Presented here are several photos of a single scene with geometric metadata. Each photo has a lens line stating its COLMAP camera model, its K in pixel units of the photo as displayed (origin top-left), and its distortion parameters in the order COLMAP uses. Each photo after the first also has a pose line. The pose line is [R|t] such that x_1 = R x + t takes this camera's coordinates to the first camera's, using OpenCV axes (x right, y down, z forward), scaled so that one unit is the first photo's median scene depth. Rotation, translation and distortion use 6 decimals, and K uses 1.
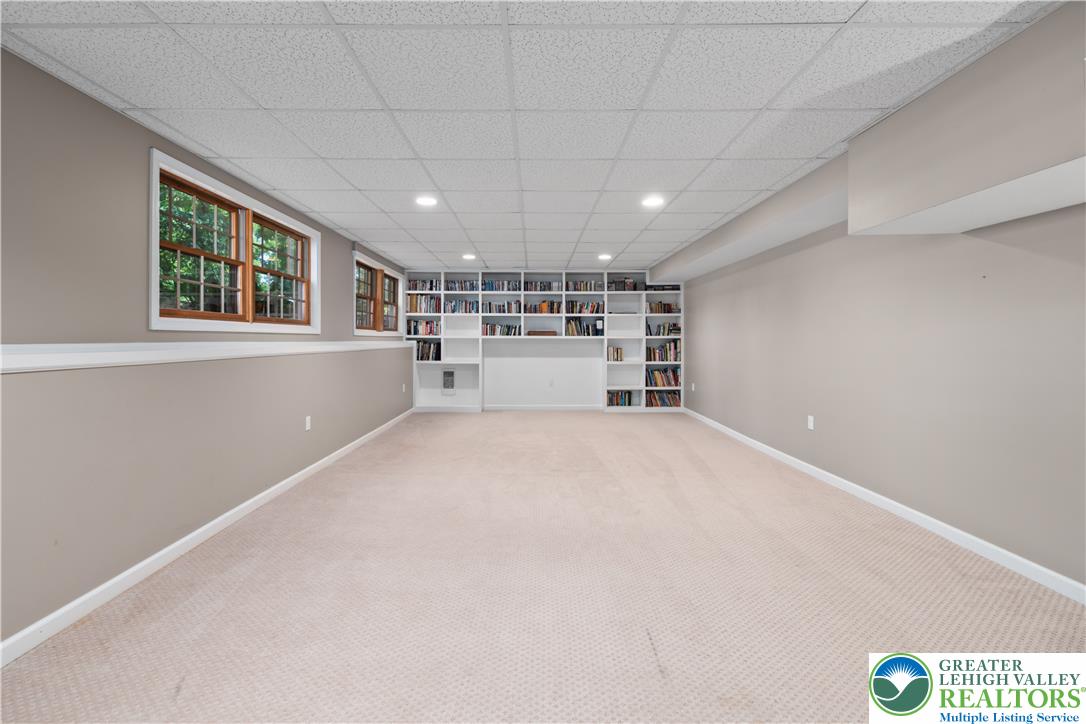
lens RADIAL K [[437.5, 0, 539.1], [0, 437.5, 337.4], [0, 0, 1]] dist [-0.000036, 0.000033]
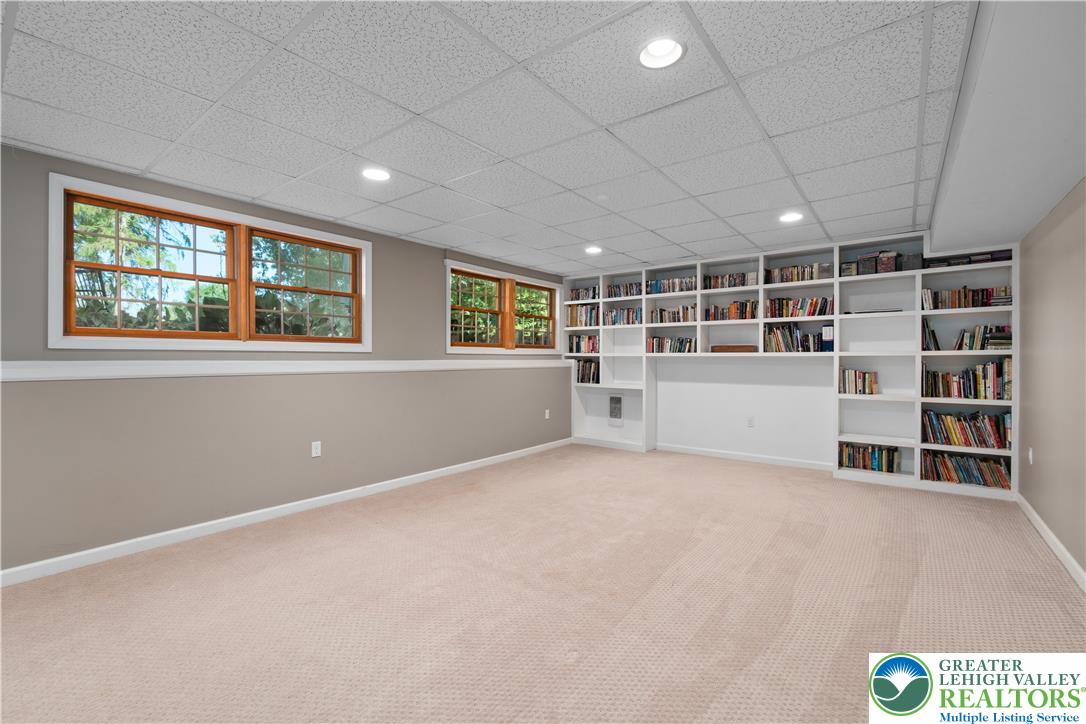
lens RADIAL K [[451.4, 0, 571.3], [0, 451.4, 360.5], [0, 0, 1]] dist [0.000775, 0.000136]
pose [[0.798559, 0.001613, -0.601915, 0.235750], [0.004280, 0.999956, 0.008359, 0.002196], [0.601901, -0.009251, 0.798517, 0.282776]]
